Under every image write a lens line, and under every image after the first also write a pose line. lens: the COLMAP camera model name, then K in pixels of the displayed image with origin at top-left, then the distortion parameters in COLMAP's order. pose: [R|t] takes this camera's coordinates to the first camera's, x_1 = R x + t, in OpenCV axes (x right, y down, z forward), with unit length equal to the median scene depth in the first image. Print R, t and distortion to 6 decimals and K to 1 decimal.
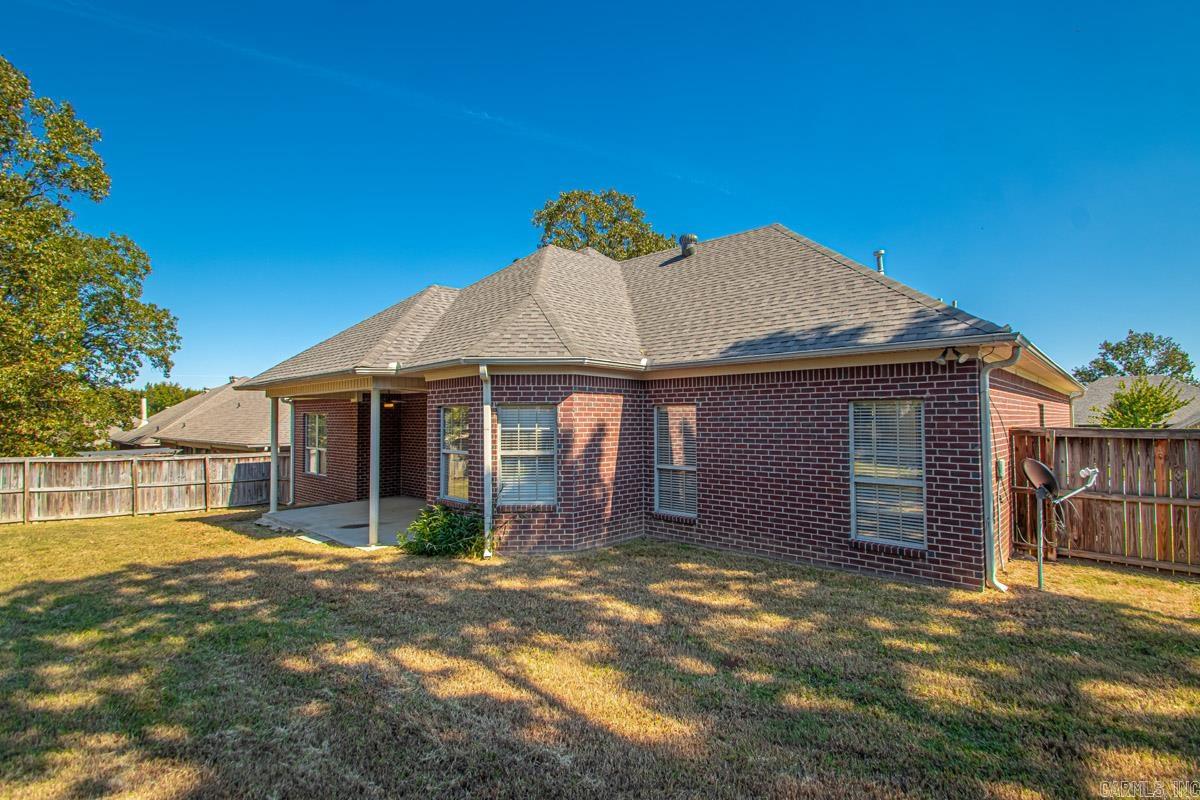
lens RADIAL K [[558.0, 0, 596.0], [0, 558.0, 405.6], [0, 0, 1]] dist [0.012394, -0.014136]
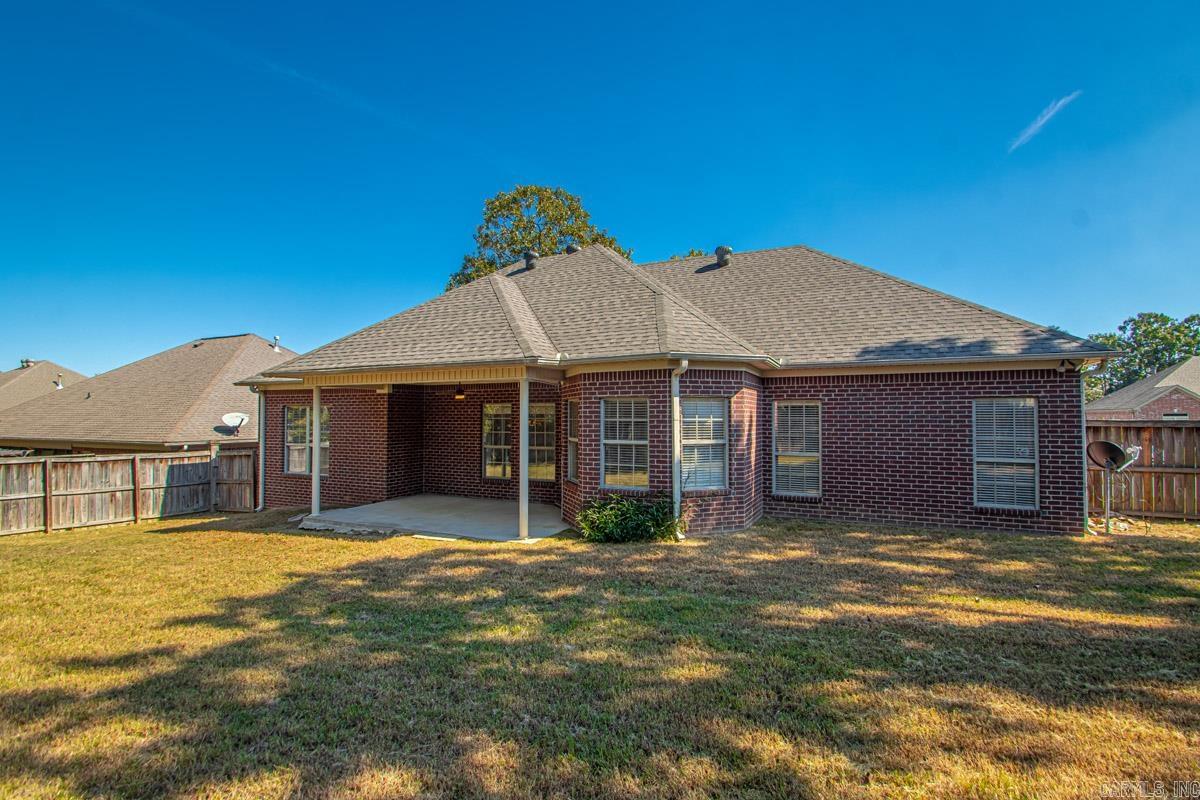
lens RADIAL K [[558.0, 0, 598.8], [0, 558.0, 414.7], [0, 0, 1]] dist [0.012394, -0.014136]
pose [[0.954129, 0.007403, 0.299305, -0.646355], [-0.012667, 0.999797, 0.015651, 0.017881], [-0.299128, -0.018724, 0.954029, 0.031929]]
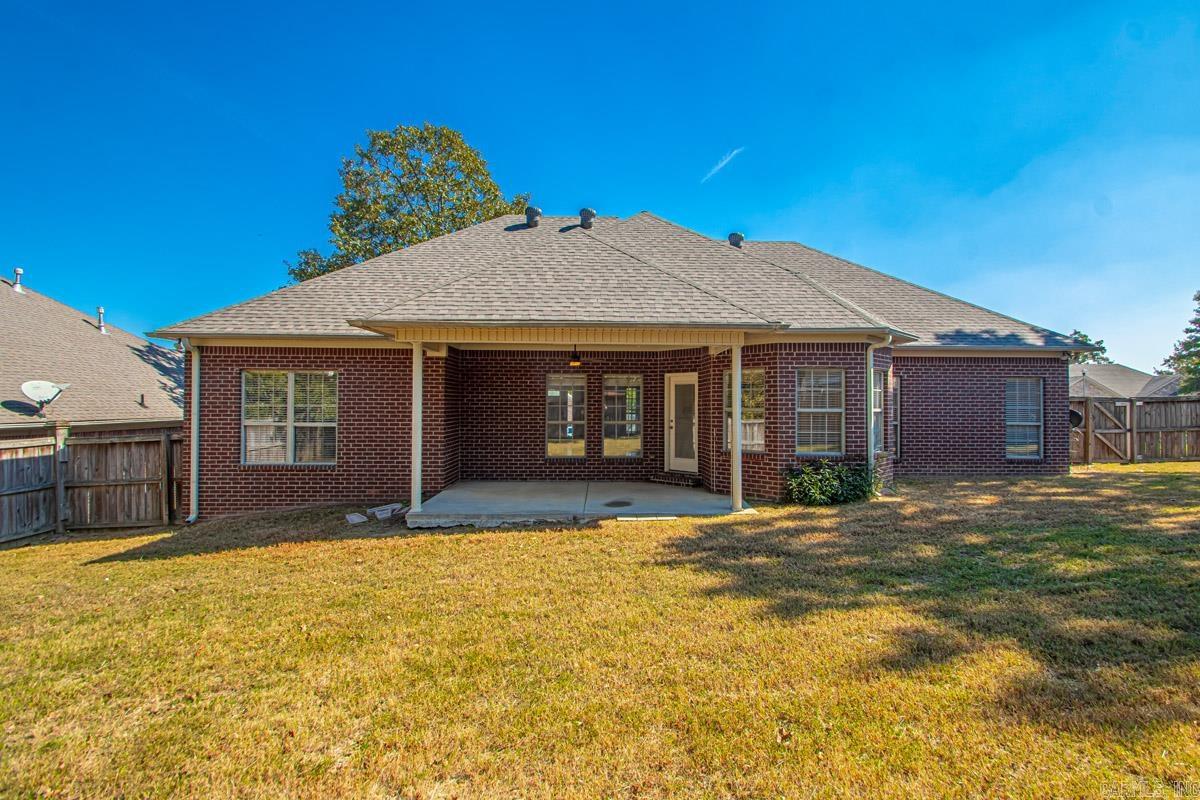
lens RADIAL K [[583.6, 0, 613.0], [0, 583.6, 417.9], [0, 0, 1]] dist [-0.007263, -0.001179]
pose [[0.702524, -0.008316, 0.711611, -1.428549], [-0.025848, 0.998974, 0.037192, 0.069754], [-0.711190, -0.044522, 0.701589, 0.525501]]
